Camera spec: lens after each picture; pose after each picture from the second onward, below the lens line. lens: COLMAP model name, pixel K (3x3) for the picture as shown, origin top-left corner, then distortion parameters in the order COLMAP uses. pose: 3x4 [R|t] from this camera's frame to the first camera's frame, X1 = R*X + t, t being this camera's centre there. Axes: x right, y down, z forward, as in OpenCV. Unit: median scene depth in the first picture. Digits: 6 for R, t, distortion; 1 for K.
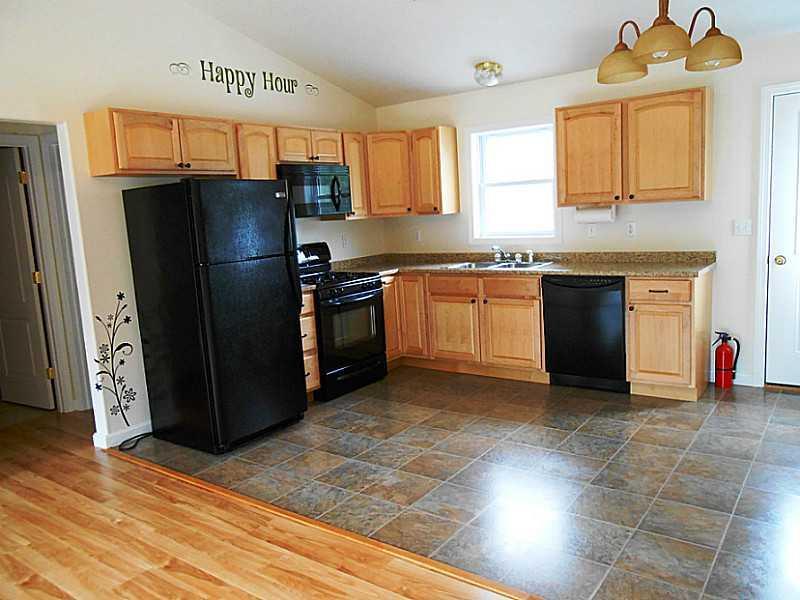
lens RADIAL K [[622.8, 0, 401.8], [0, 622.8, 301.1], [0, 0, 1]] dist [-0.015979, 0.024775]
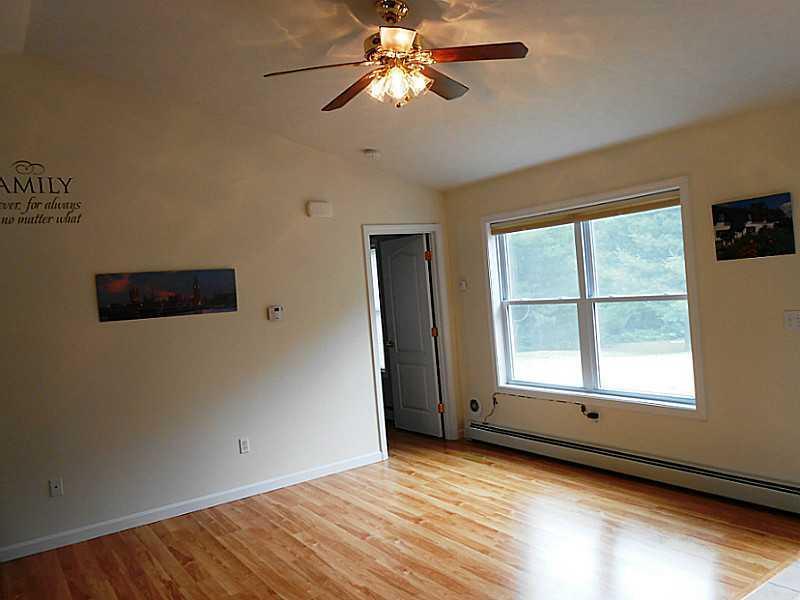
lens RADIAL K [[622.8, 0, 396.9], [0, 622.8, 298.8], [0, 0, 1]] dist [-0.015979, 0.024775]
pose [[-0.938472, 0.143541, 0.314112, -0.441985], [0.196682, 0.969765, 0.144469, -0.163730], [-0.283878, 0.197360, -0.938330, 1.003969]]
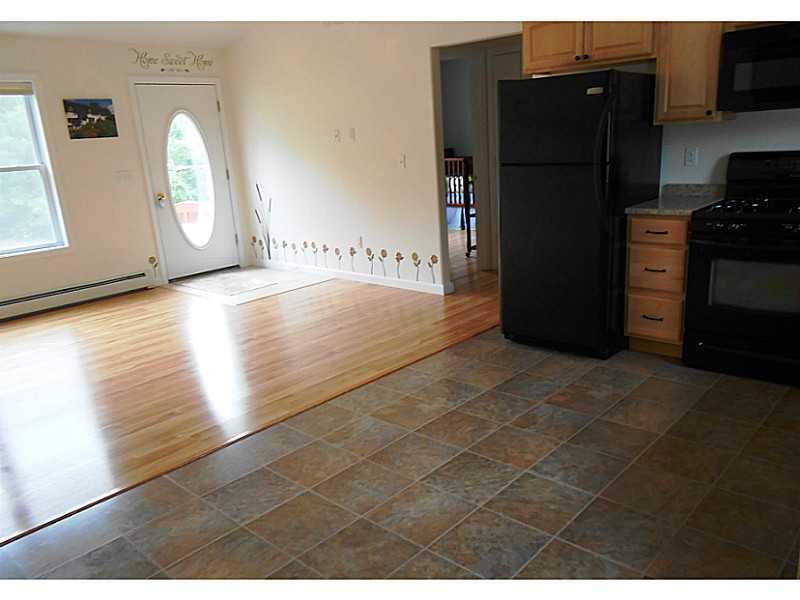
lens RADIAL K [[622.8, 0, 403.8], [0, 622.8, 318.0], [0, 0, 1]] dist [-0.015979, 0.024775]
pose [[-0.092432, 0.346961, -0.933314, 0.725029], [-0.076860, 0.932044, 0.354101, -0.164523], [0.992748, 0.104464, -0.059483, 0.836883]]
